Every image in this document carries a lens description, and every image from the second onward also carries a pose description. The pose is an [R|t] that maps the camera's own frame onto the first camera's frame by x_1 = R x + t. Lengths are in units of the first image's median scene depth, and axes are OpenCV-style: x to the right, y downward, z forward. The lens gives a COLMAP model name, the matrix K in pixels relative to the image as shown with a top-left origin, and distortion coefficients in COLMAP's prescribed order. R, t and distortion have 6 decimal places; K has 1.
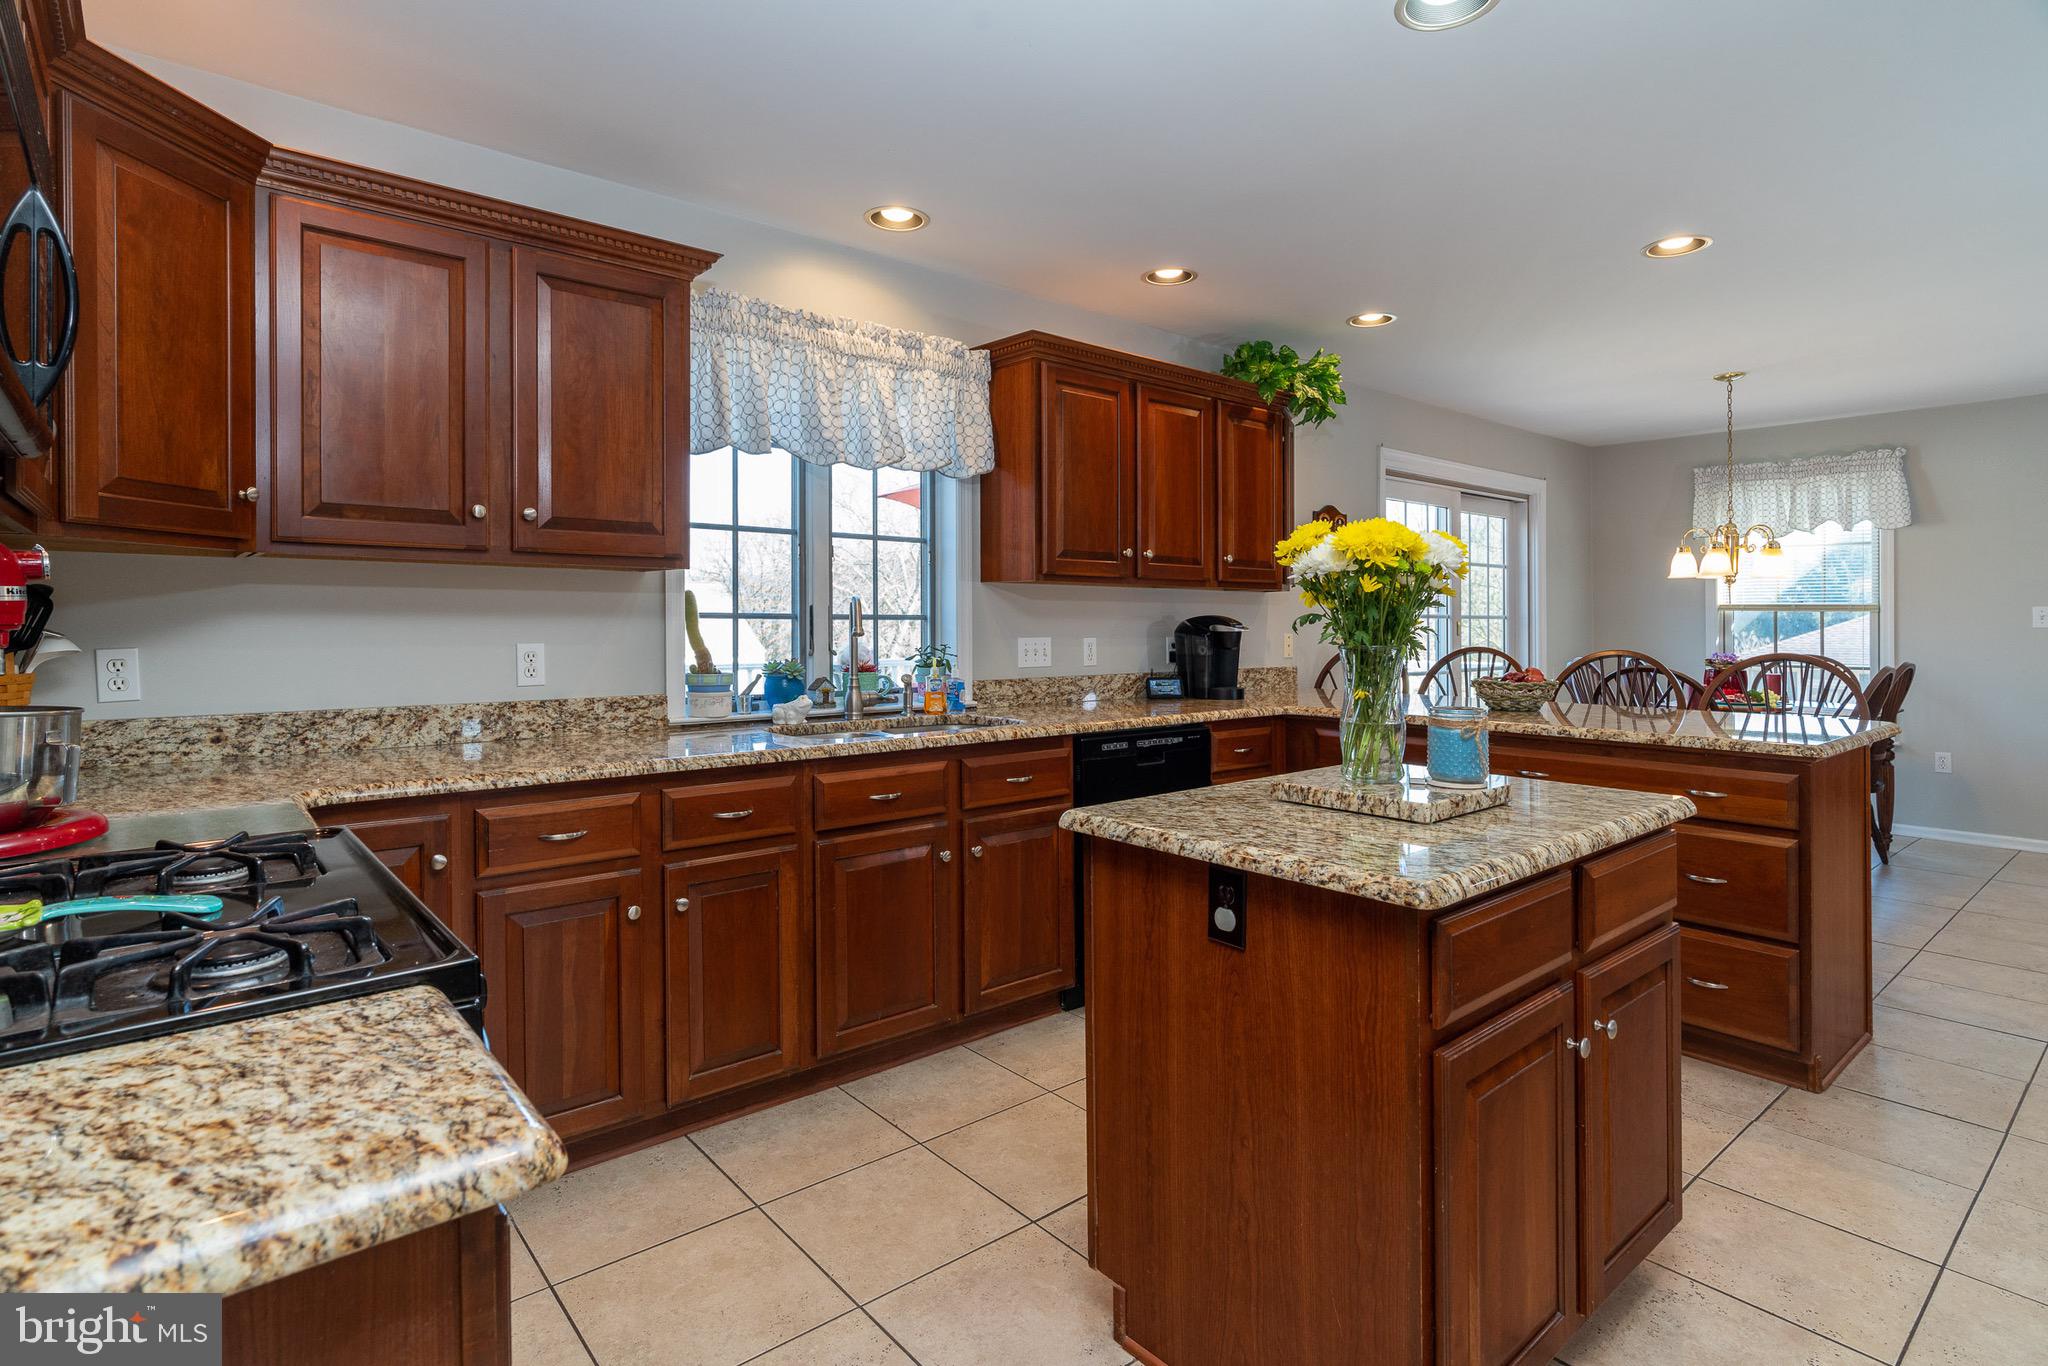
lens RADIAL K [[1030.9, 0, 1017.0], [0, 1030.9, 617.8], [0, 0, 1]] dist [-0.009241, 0.000451]
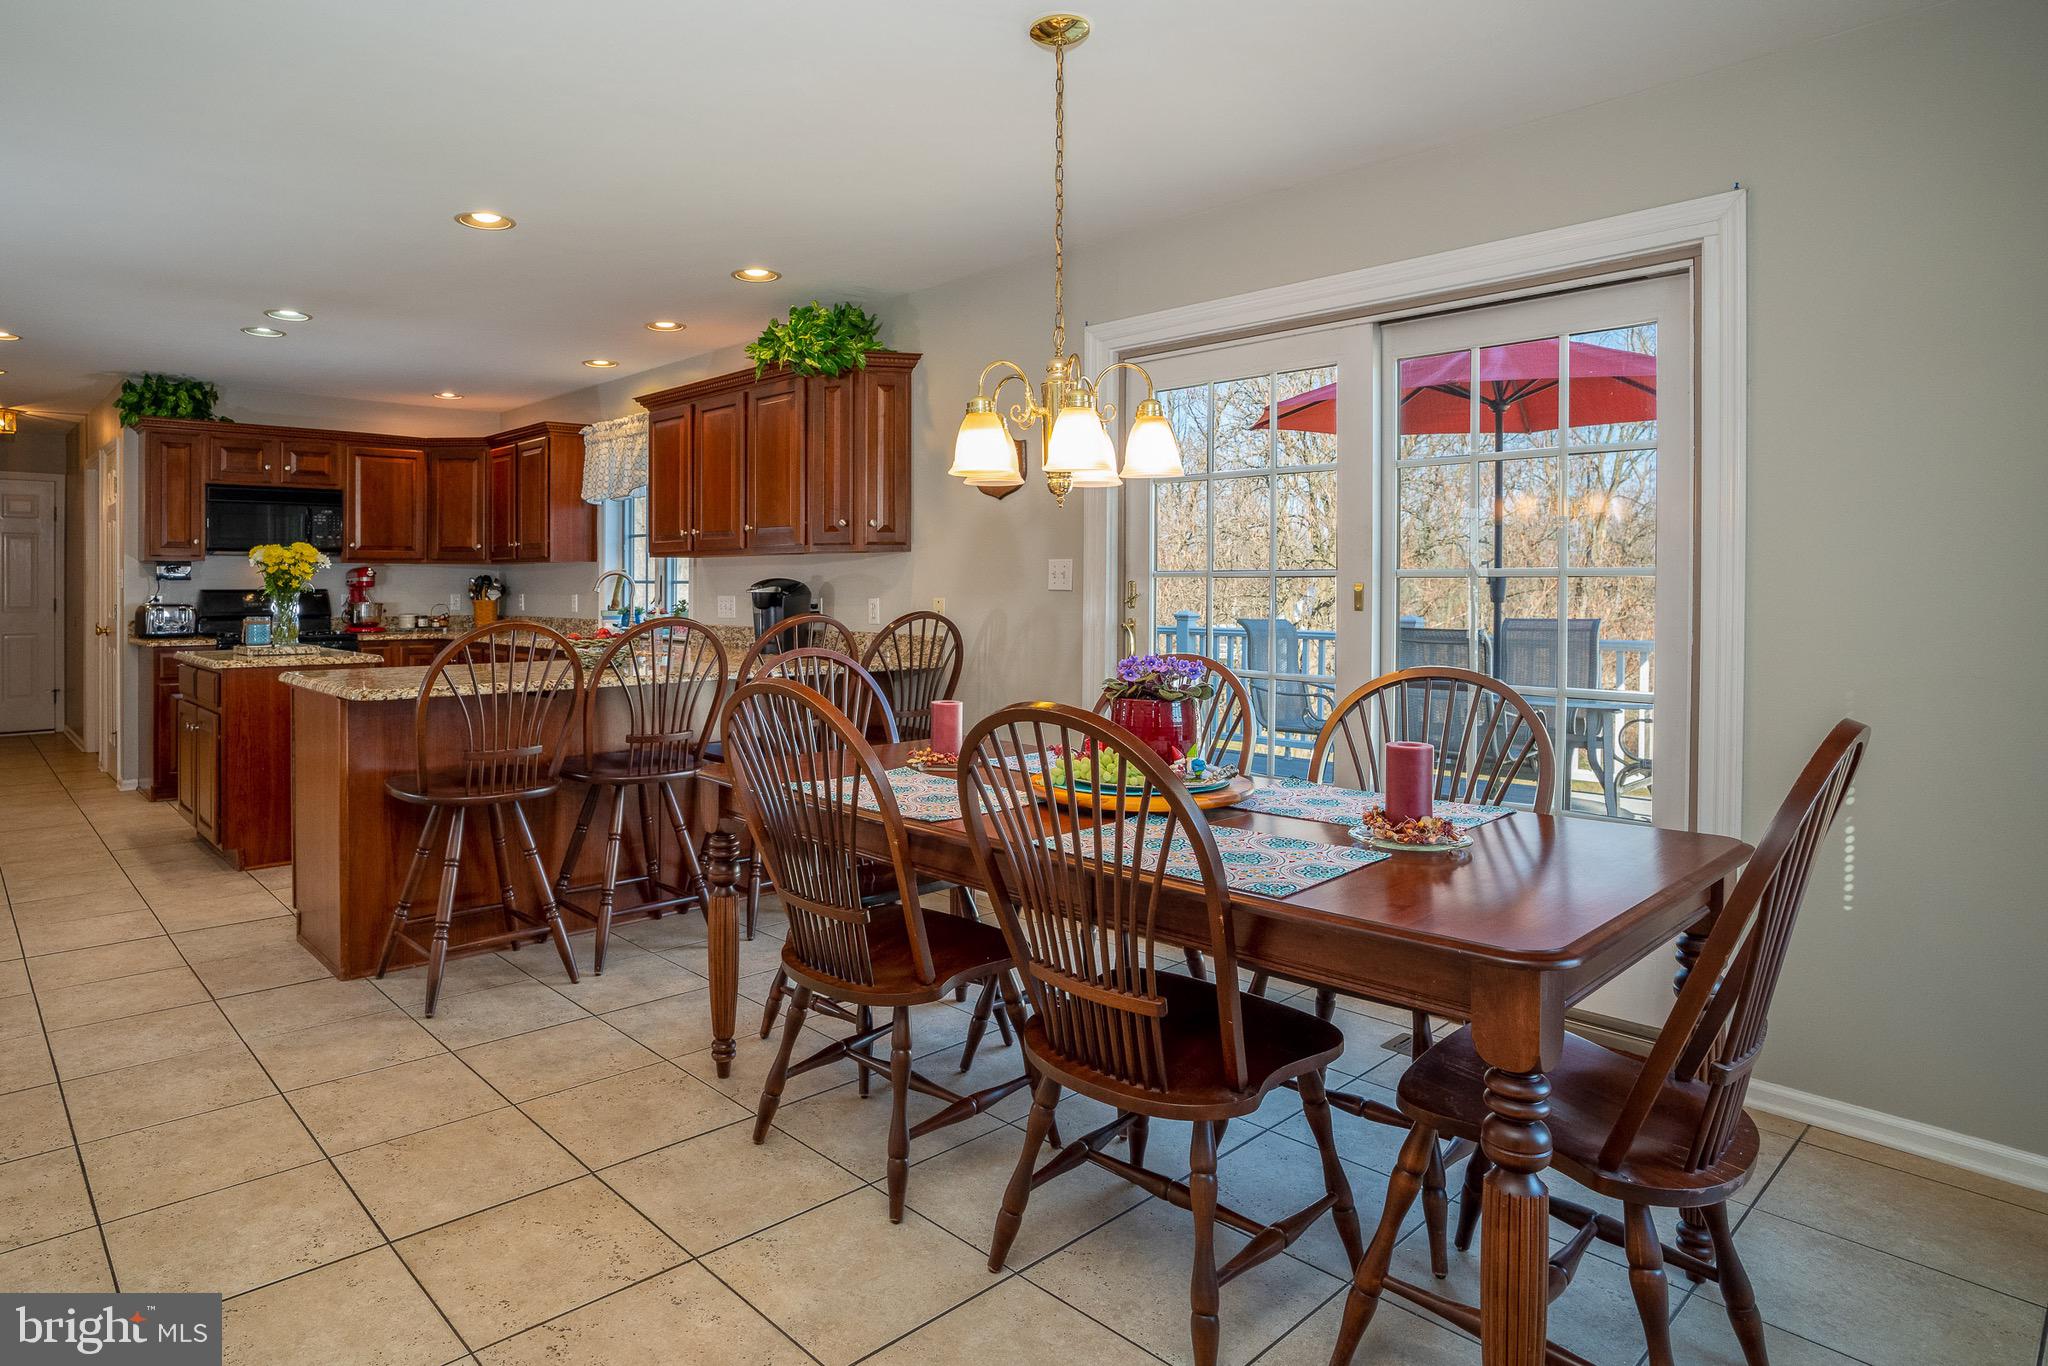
lens RADIAL K [[1168.4, 0, 899.3], [0, 1168.4, 582.5], [0, 0, 1]] dist [-0.040828, 0.004798]
pose [[0.015536, -0.003274, -0.999874, 1.664370], [0.005268, 0.999981, -0.003192, 0.007365], [0.999865, -0.005217, 0.015553, 1.273944]]
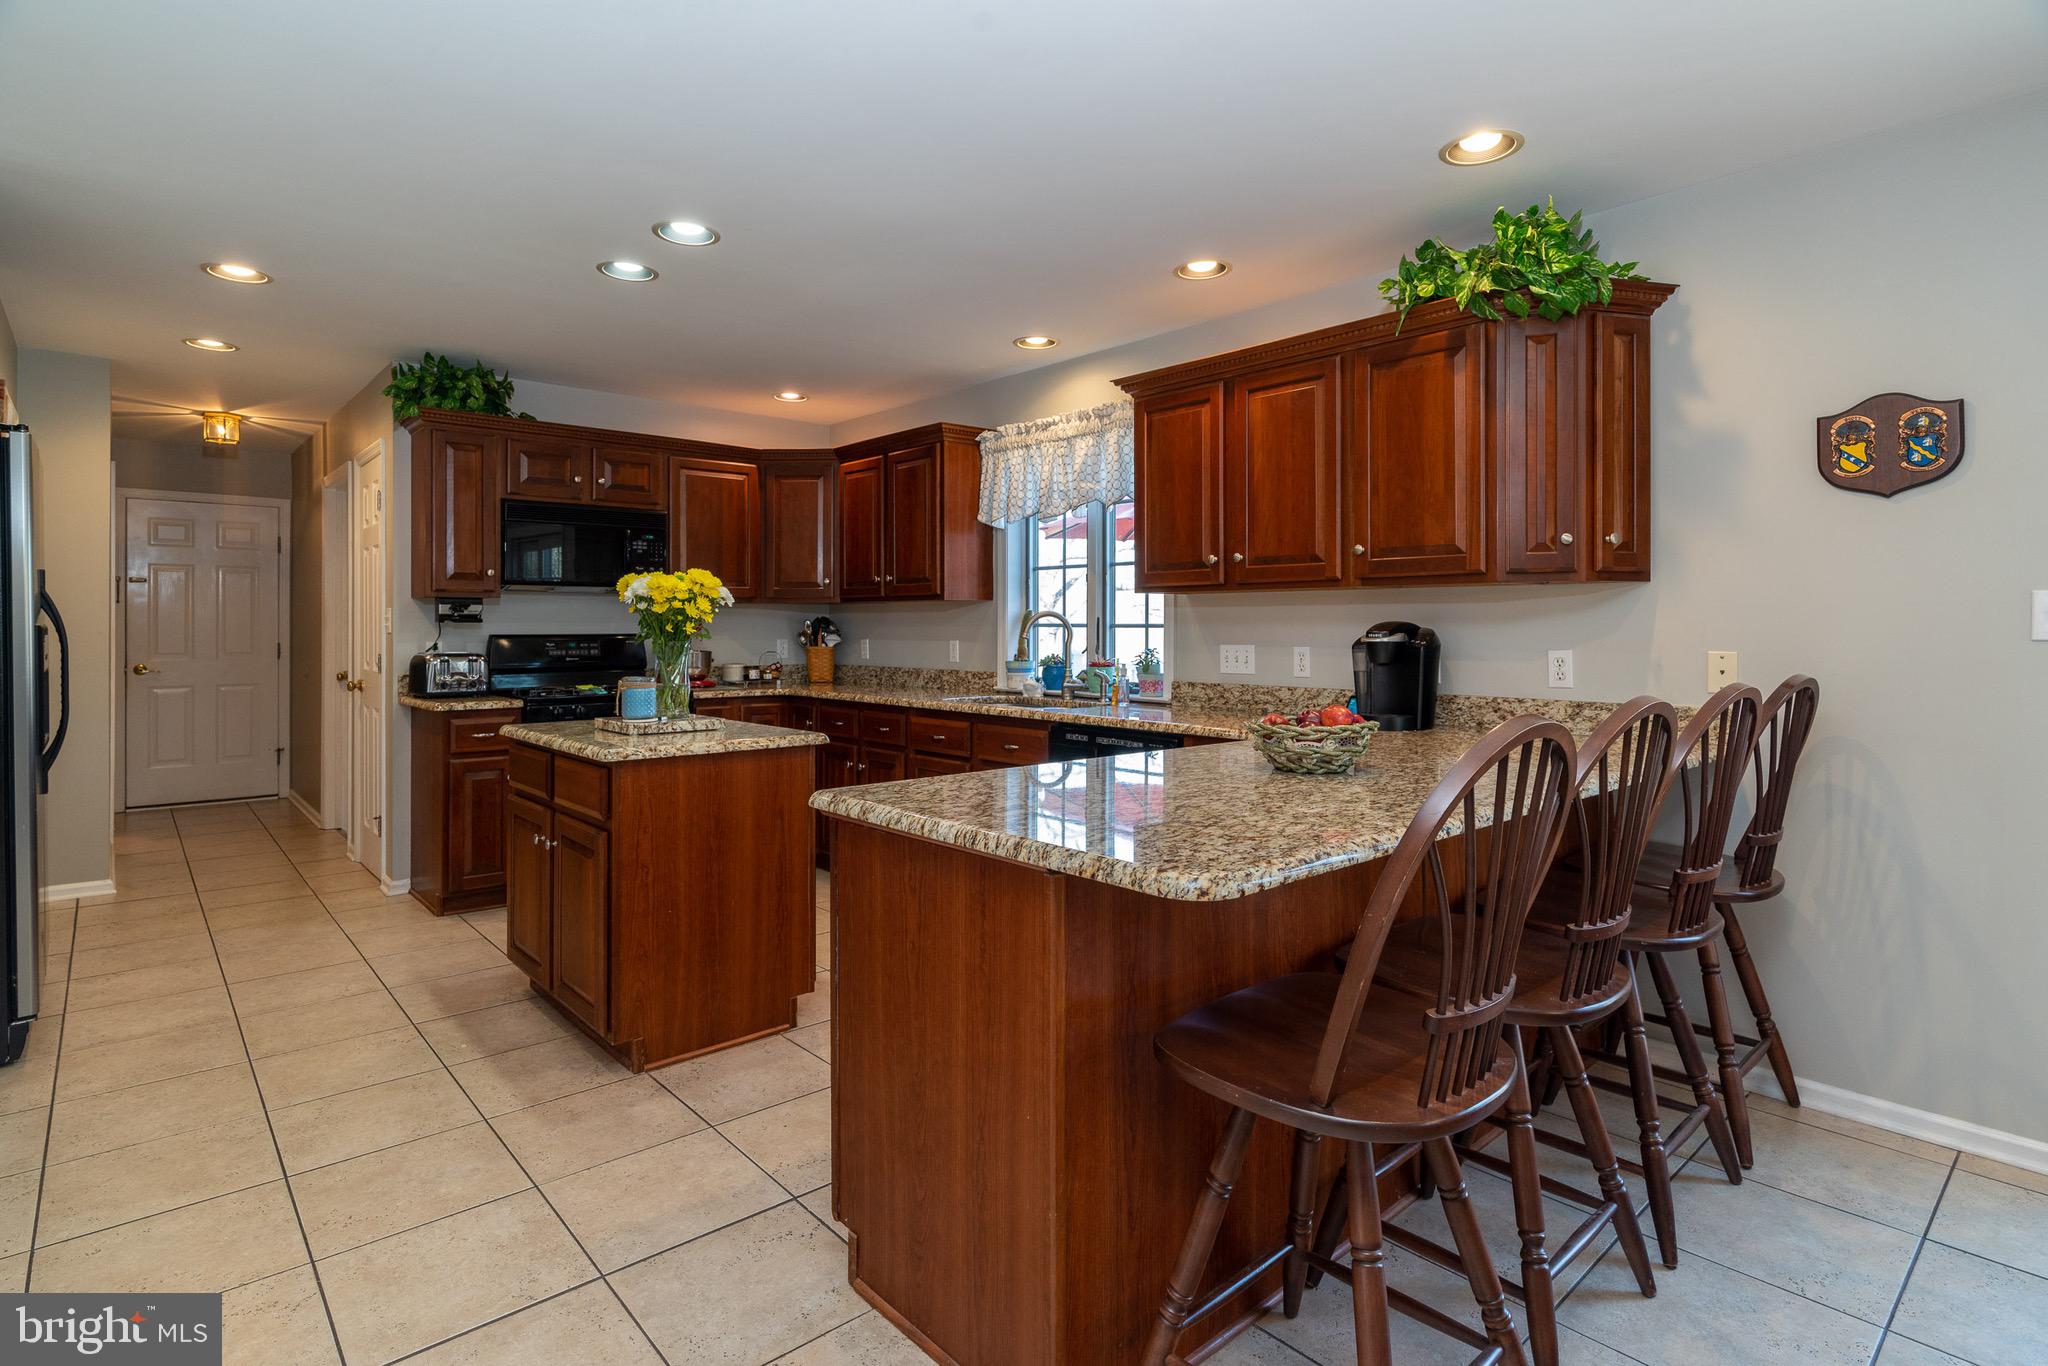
lens RADIAL K [[1030.9, 0, 1018.0], [0, 1030.9, 625.5], [0, 0, 1]] dist [-0.009241, 0.000451]
pose [[0.029052, -0.001877, -0.999576, 1.099399], [0.004338, 0.999989, -0.001752, 0.000665], [0.999568, -0.004285, 0.029060, 0.794764]]
